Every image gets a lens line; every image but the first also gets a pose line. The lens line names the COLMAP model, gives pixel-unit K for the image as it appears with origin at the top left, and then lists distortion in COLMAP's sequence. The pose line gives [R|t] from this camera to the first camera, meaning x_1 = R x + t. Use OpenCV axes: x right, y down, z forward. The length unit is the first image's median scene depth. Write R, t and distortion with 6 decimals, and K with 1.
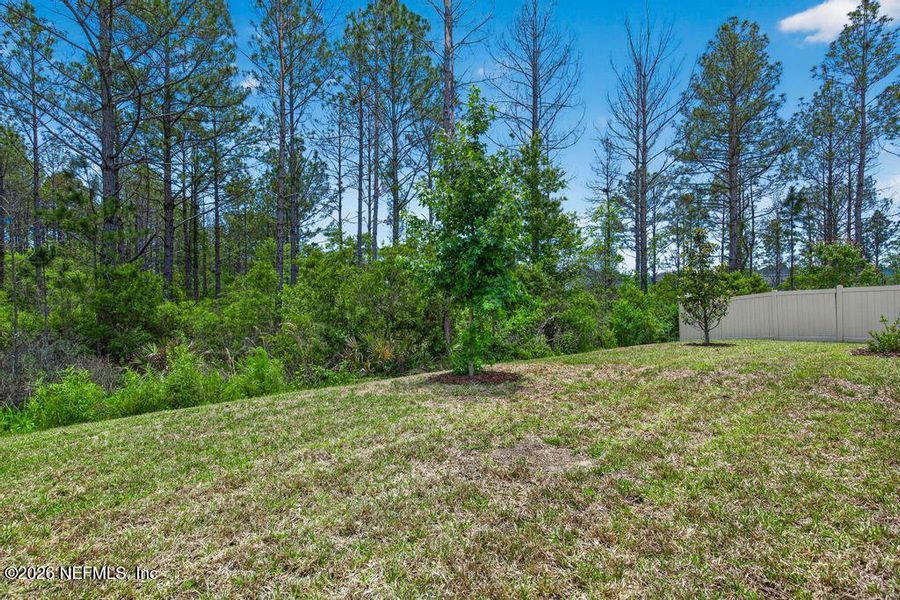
lens RADIAL K [[422.6, 0, 454.6], [0, 422.6, 310.7], [0, 0, 1]] dist [0.000601, -0.000146]
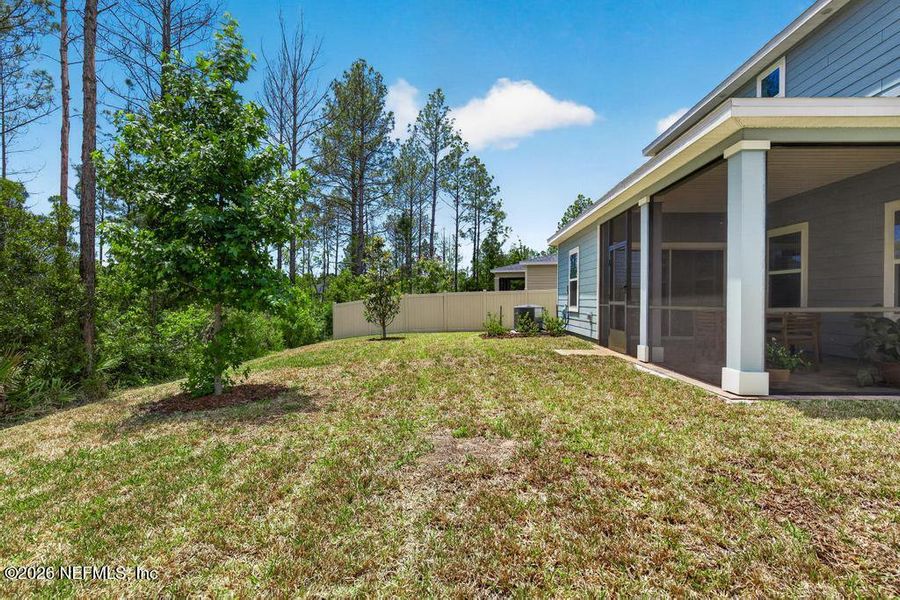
lens RADIAL K [[422.6, 0, 454.6], [0, 422.6, 310.7], [0, 0, 1]] dist [0.000601, -0.000146]
pose [[0.642629, -0.008209, 0.766134, -0.095483], [0.010777, 0.999941, 0.001675, 0.001913], [-0.766102, 0.007180, 0.642679, 0.069789]]
